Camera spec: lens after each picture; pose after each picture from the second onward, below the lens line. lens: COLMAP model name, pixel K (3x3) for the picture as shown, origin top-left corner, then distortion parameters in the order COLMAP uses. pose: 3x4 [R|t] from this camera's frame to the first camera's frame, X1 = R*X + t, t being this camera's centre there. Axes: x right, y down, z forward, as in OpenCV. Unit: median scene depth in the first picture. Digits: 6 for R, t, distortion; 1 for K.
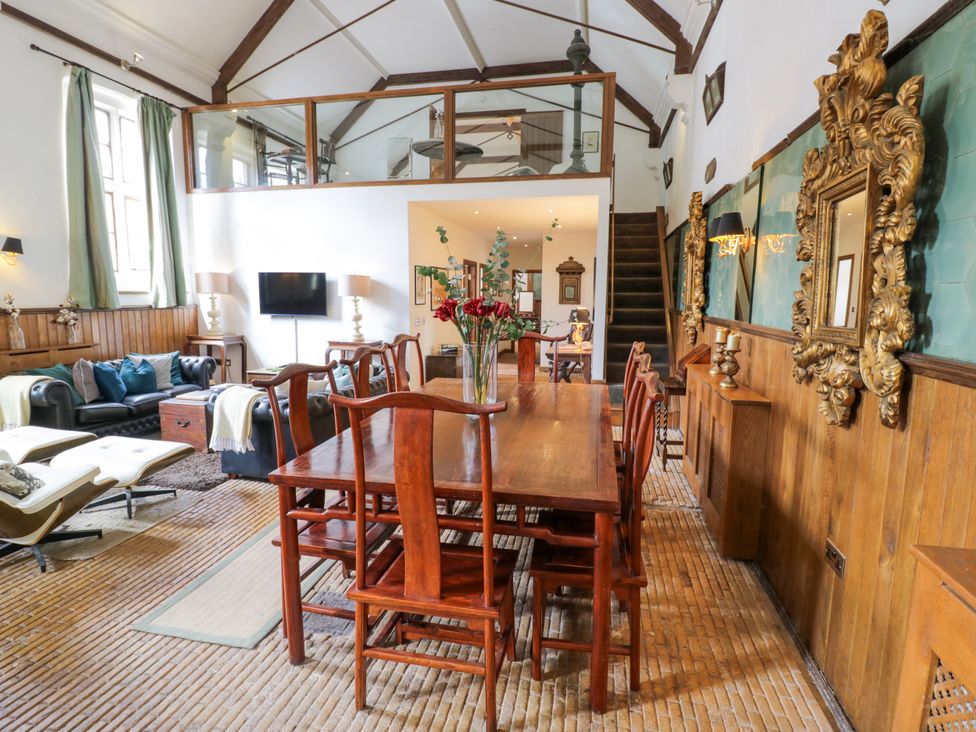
lens RADIAL K [[506.3, 0, 487.2], [0, 506.3, 356.9], [0, 0, 1]] dist [0.000060, -0.014426]
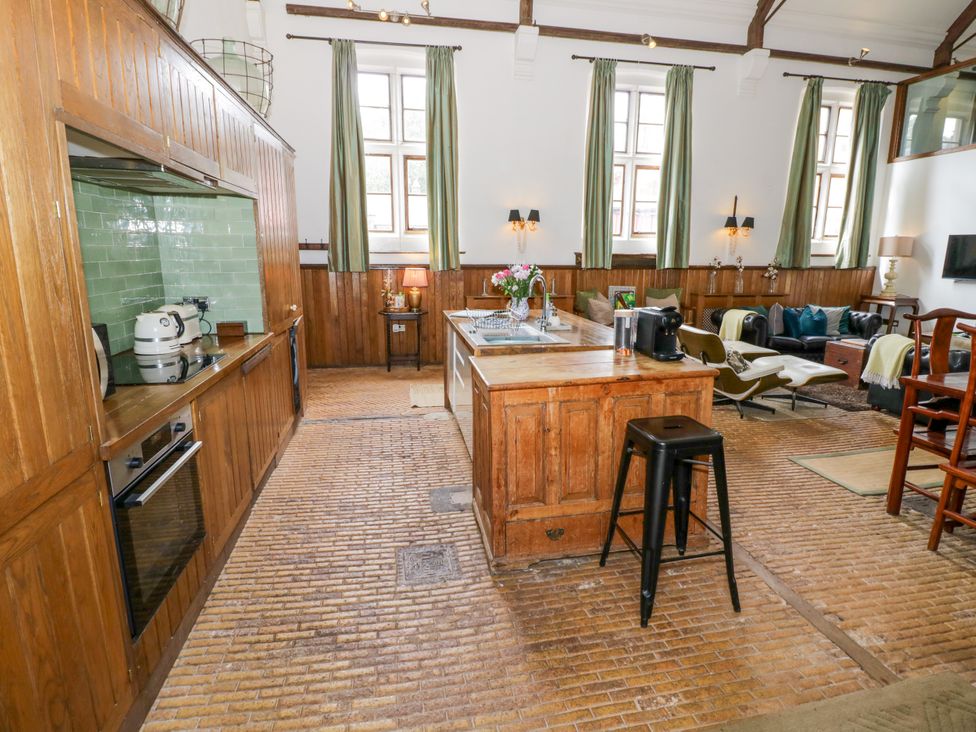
lens RADIAL K [[508.7, 0, 488.9], [0, 508.7, 357.1], [0, 0, 1]] dist [0.002955, -0.013475]
pose [[0.393185, 0.178080, -0.902049, 0.143736], [-0.117868, 0.982733, 0.142631, 0.036067], [0.911873, 0.050243, 0.407386, -0.239584]]
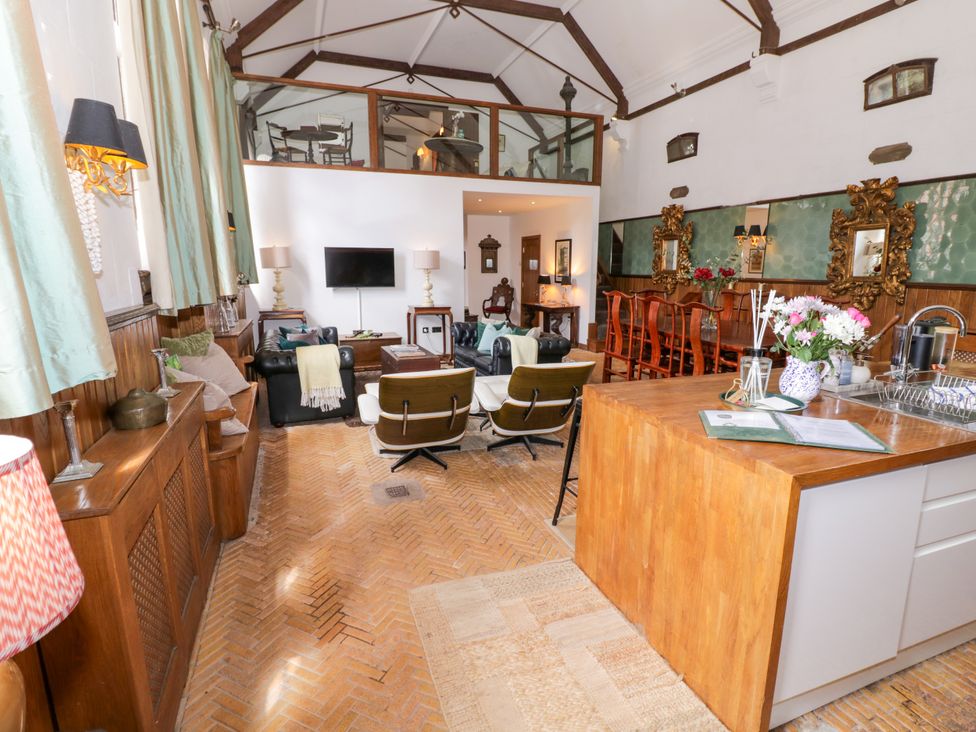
lens RADIAL K [[506.3, 0, 487.2], [0, 506.3, 356.9], [0, 0, 1]] dist [0.000060, -0.014426]
pose [[0.841712, -0.106609, 0.529297, -0.877813], [0.076316, 0.993962, 0.078839, 0.004340], [-0.534506, -0.025966, 0.844766, -0.099448]]
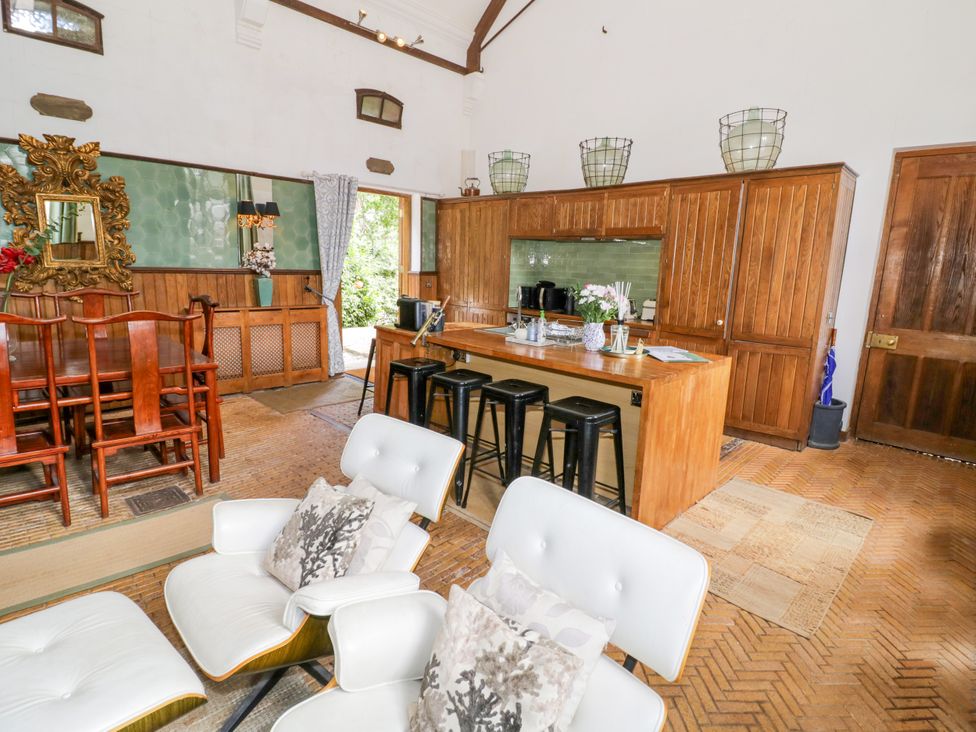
lens RADIAL K [[508.7, 0, 488.9], [0, 508.7, 357.1], [0, 0, 1]] dist [0.002955, -0.013475]
pose [[-0.845090, -0.140146, 0.515929, -0.705858], [0.020103, 0.956017, 0.292621, -0.087407], [-0.534246, 0.257663, -0.805103, 0.636577]]
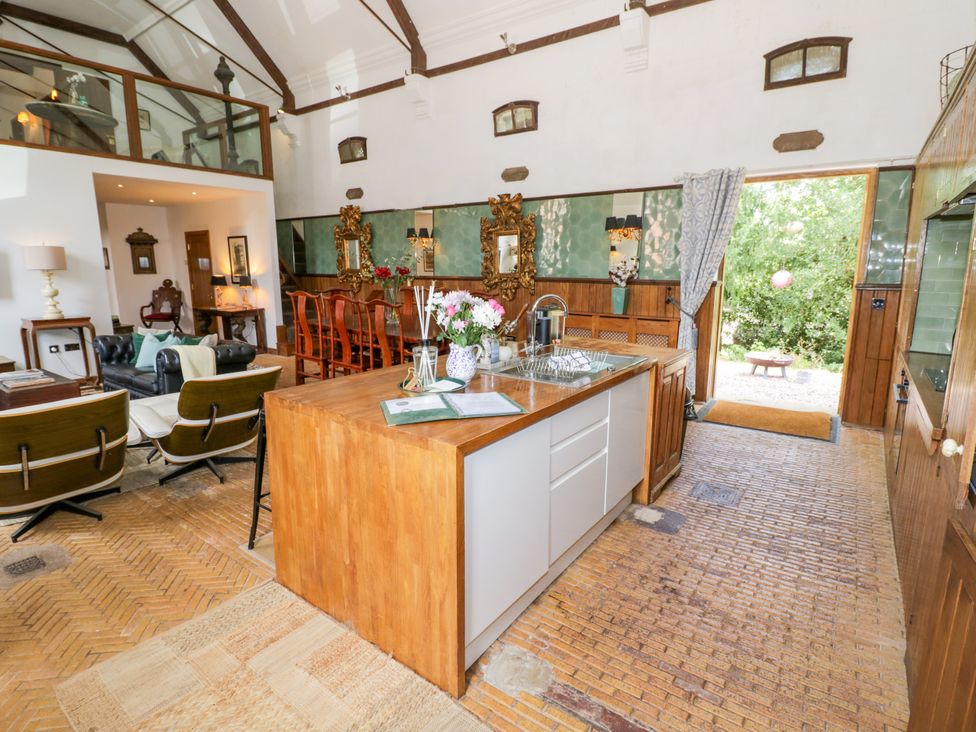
lens RADIAL K [[506.3, 0, 487.2], [0, 506.3, 356.9], [0, 0, 1]] dist [0.000060, -0.014426]
pose [[0.401004, -0.174931, 0.899219, -0.869611], [0.118413, 0.983261, 0.138475, 0.005665], [-0.908391, 0.050950, 0.415006, -0.108885]]
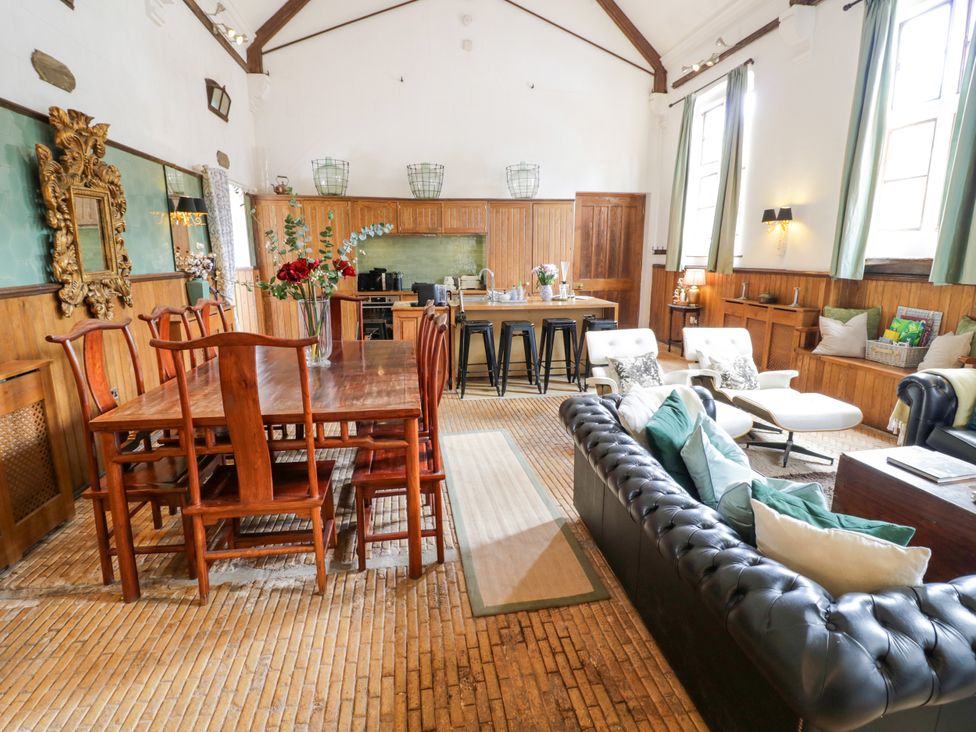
lens RADIAL K [[508.7, 0, 488.9], [0, 508.7, 357.1], [0, 0, 1]] dist [0.002955, -0.013475]
pose [[-0.931165, 0.061890, -0.359307, 0.019479], [-0.055104, 0.950277, 0.306491, -0.130172], [0.360410, 0.305193, -0.881454, 1.050136]]
